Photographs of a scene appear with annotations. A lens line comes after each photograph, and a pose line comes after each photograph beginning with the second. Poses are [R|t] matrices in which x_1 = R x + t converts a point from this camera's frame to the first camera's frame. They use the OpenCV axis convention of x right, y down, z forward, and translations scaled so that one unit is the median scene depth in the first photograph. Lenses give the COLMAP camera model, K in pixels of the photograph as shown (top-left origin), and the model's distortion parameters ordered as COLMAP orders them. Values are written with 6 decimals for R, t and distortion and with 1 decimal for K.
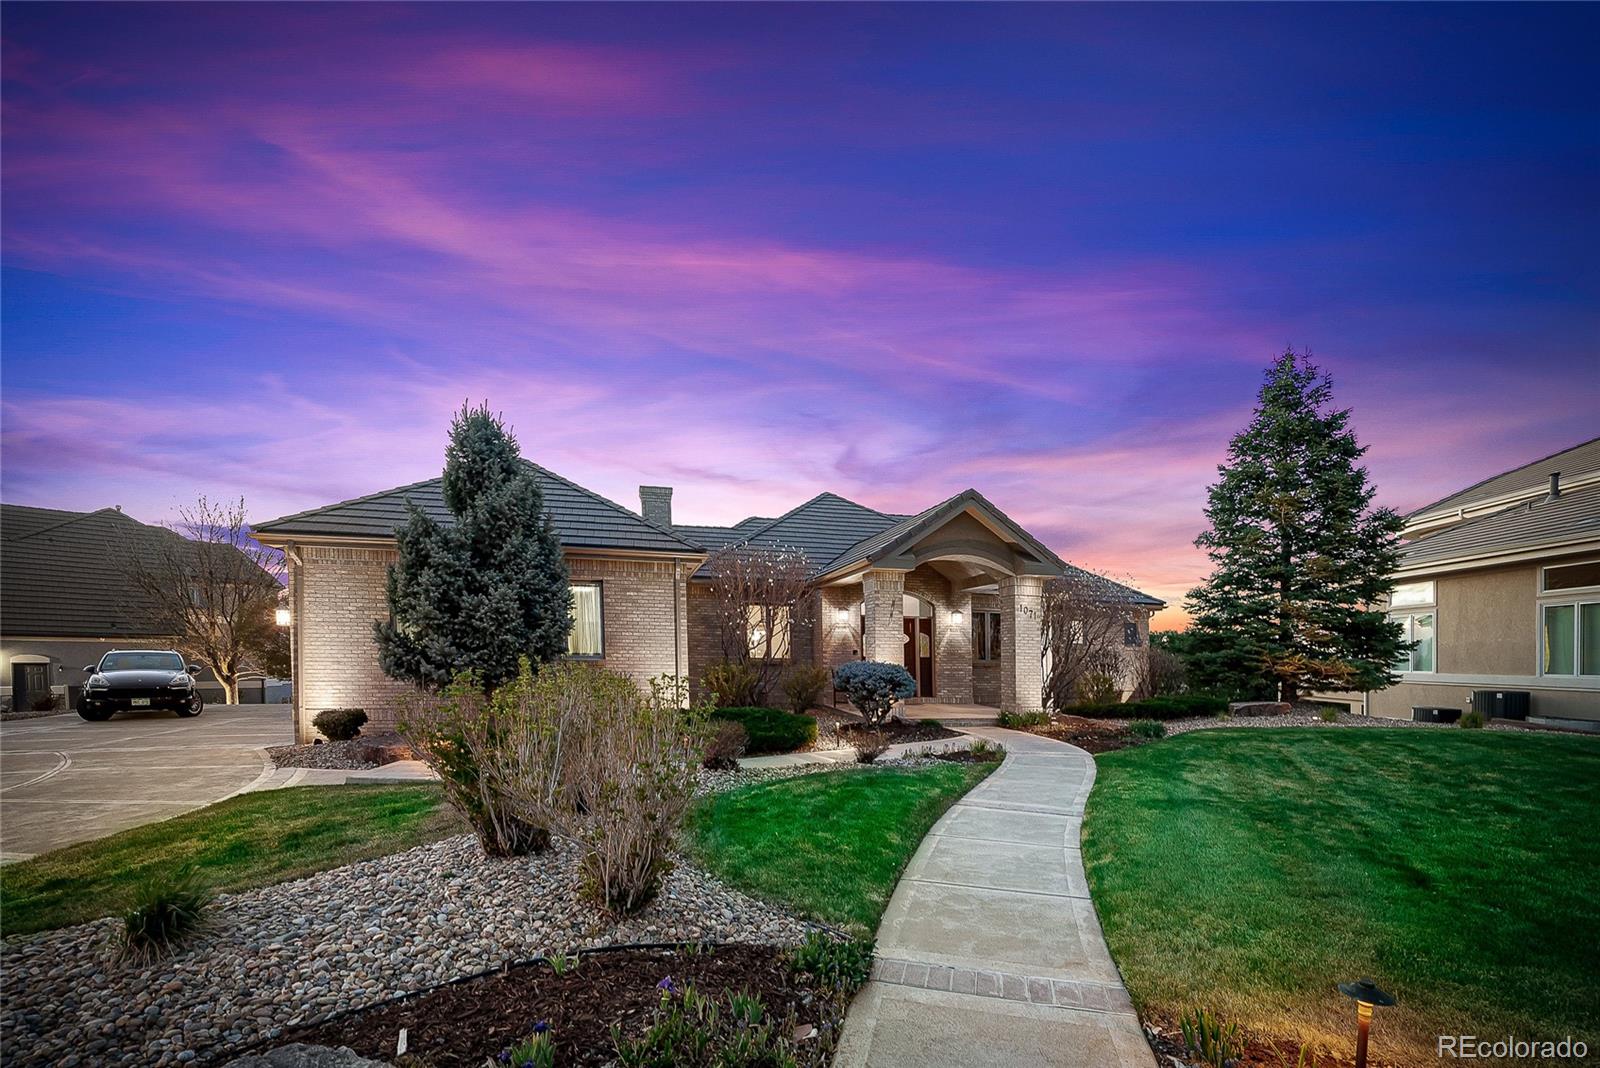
lens RADIAL K [[682.5, 0, 803.5], [0, 682.5, 641.4], [0, 0, 1]] dist [-0.000005, 0.000018]
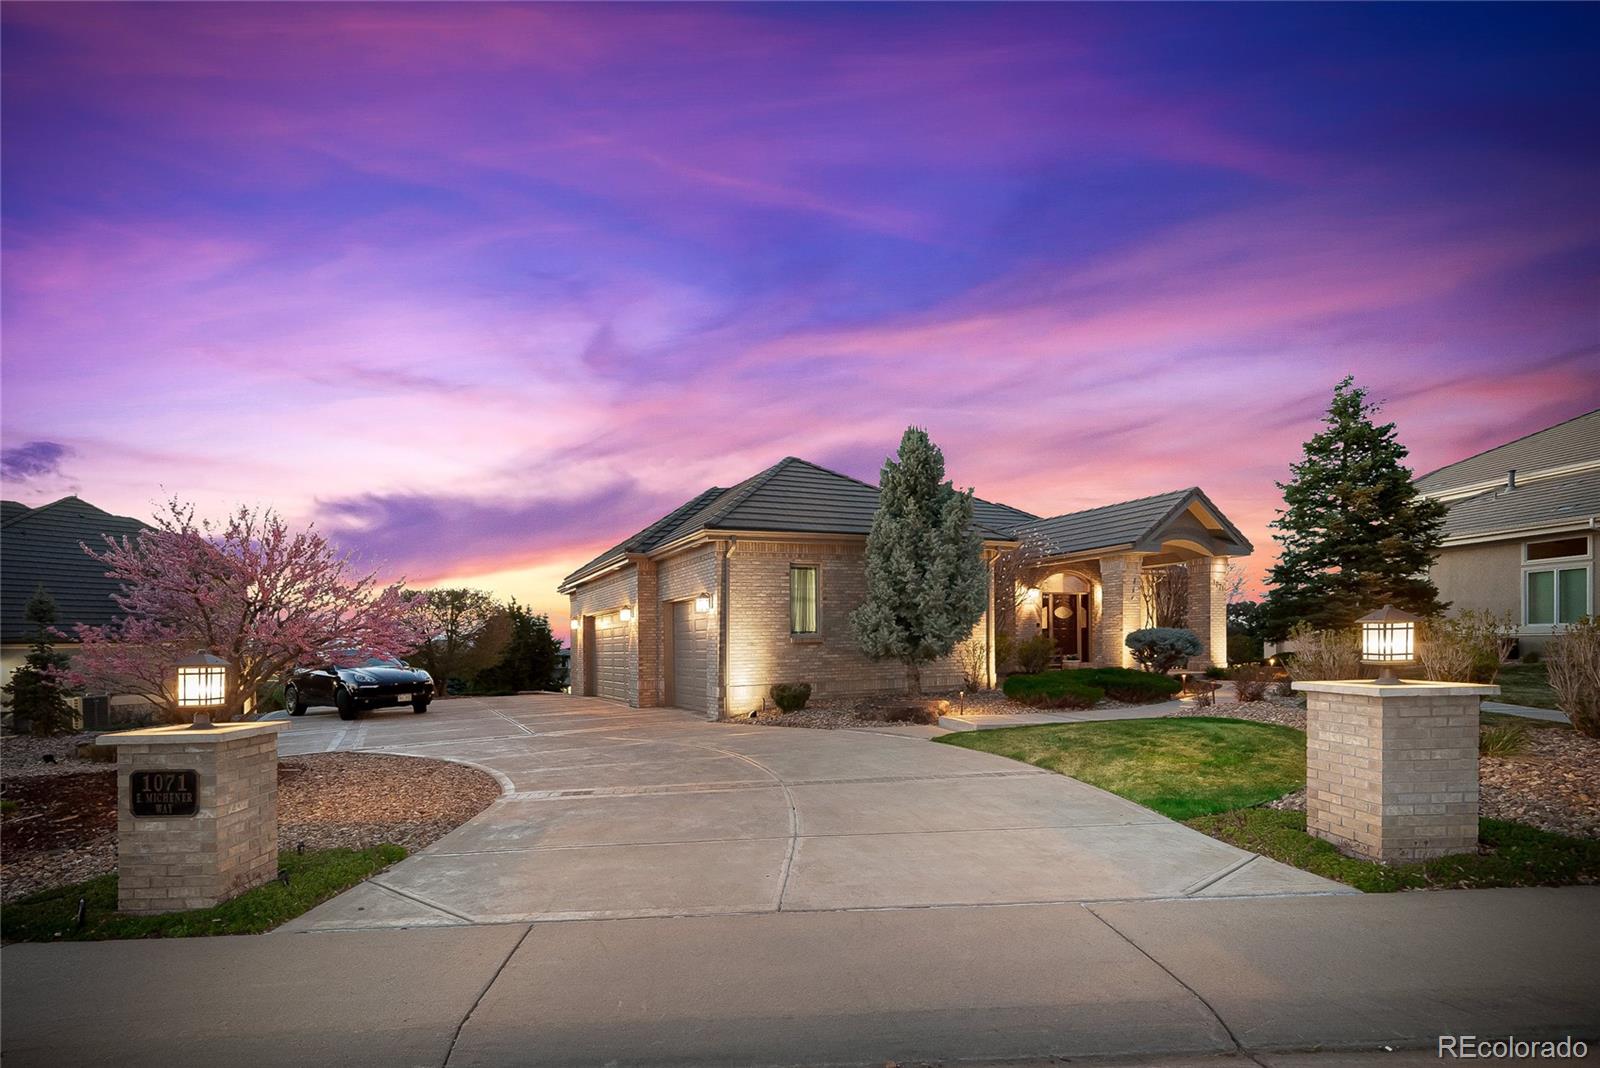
lens RADIAL K [[682.5, 0, 803.5], [0, 682.5, 641.4], [0, 0, 1]] dist [-0.000005, 0.000018]
pose [[0.985844, -0.037493, 0.163422, -0.508817], [0.033581, 0.999081, 0.026637, -0.000441], [-0.164271, -0.020772, 0.986197, -0.073681]]
